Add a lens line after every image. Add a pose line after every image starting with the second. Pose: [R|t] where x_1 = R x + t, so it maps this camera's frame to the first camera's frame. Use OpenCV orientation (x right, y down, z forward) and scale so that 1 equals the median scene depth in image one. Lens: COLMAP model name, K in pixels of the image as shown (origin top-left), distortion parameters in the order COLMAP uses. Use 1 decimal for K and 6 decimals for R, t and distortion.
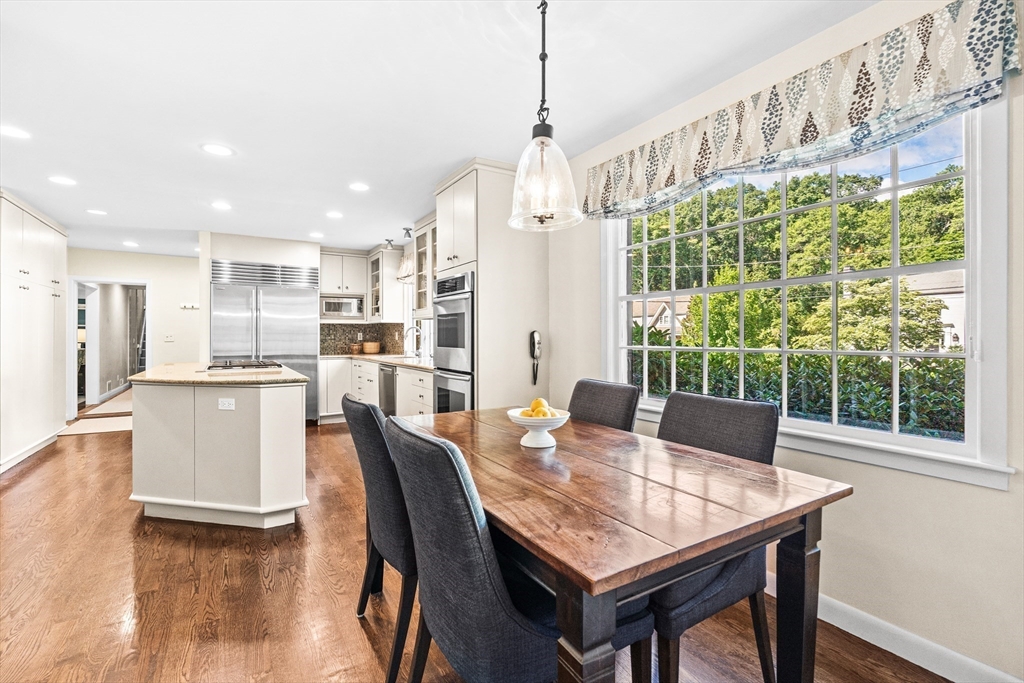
lens RADIAL K [[464.8, 0, 509.6], [0, 464.8, 337.5], [0, 0, 1]] dist [0.000640, 0.000322]
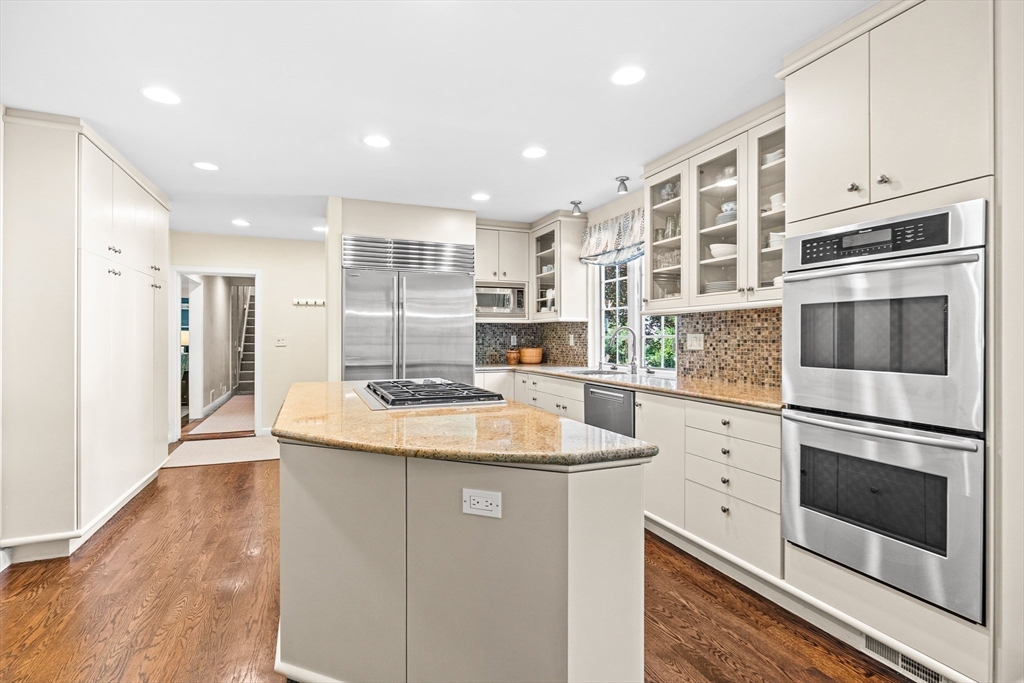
lens RADIAL K [[501.6, 0, 515.0], [0, 501.6, 340.3], [0, 0, 1]] dist [-0.005718, -0.000469]
pose [[0.987334, 0.002068, -0.158640, -0.210997], [-0.001518, 0.999992, 0.003589, -0.005702], [0.158646, -0.003303, 0.987330, 0.226384]]
